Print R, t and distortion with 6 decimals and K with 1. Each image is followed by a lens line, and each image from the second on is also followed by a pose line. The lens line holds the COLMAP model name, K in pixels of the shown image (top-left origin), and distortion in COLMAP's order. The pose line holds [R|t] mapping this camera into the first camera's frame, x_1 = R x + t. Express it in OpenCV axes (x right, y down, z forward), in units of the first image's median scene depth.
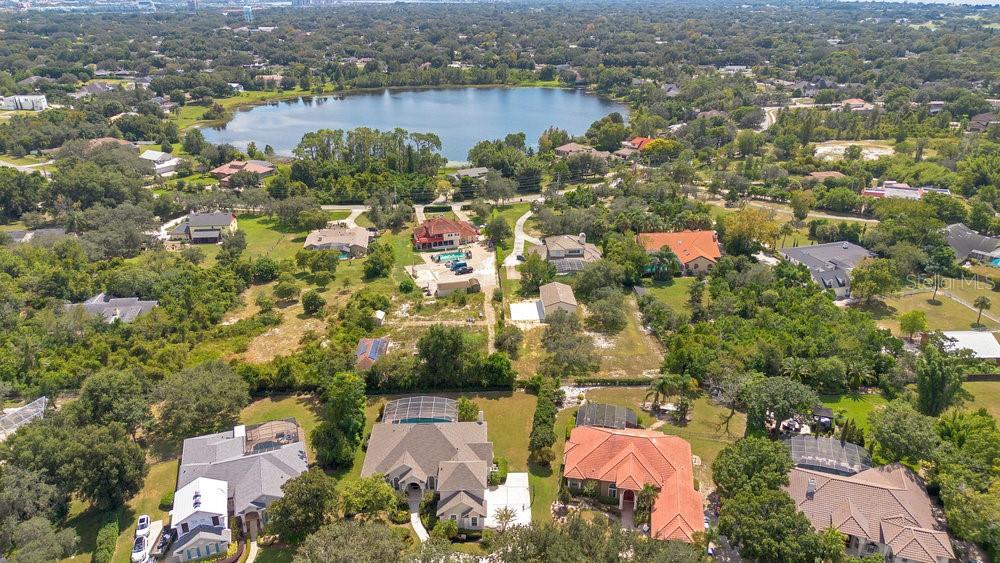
lens RADIAL K [[711.1, 0, 500.0], [0, 711.1, 281.5], [0, 0, 1]] dist [0.084824, -0.100621]
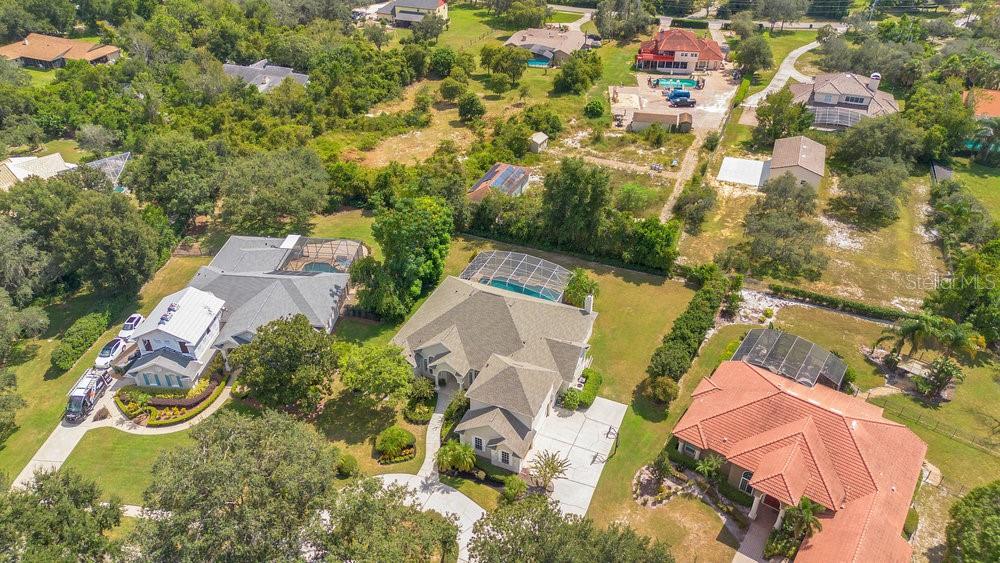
lens RADIAL K [[711.1, 0, 500.0], [0, 711.1, 281.5], [0, 0, 1]] dist [0.084824, -0.100621]
pose [[0.910058, 0.244667, -0.334565, 0.084446], [-0.168683, 0.955944, 0.240243, 0.017727], [0.378605, -0.162200, 0.911235, 0.270310]]
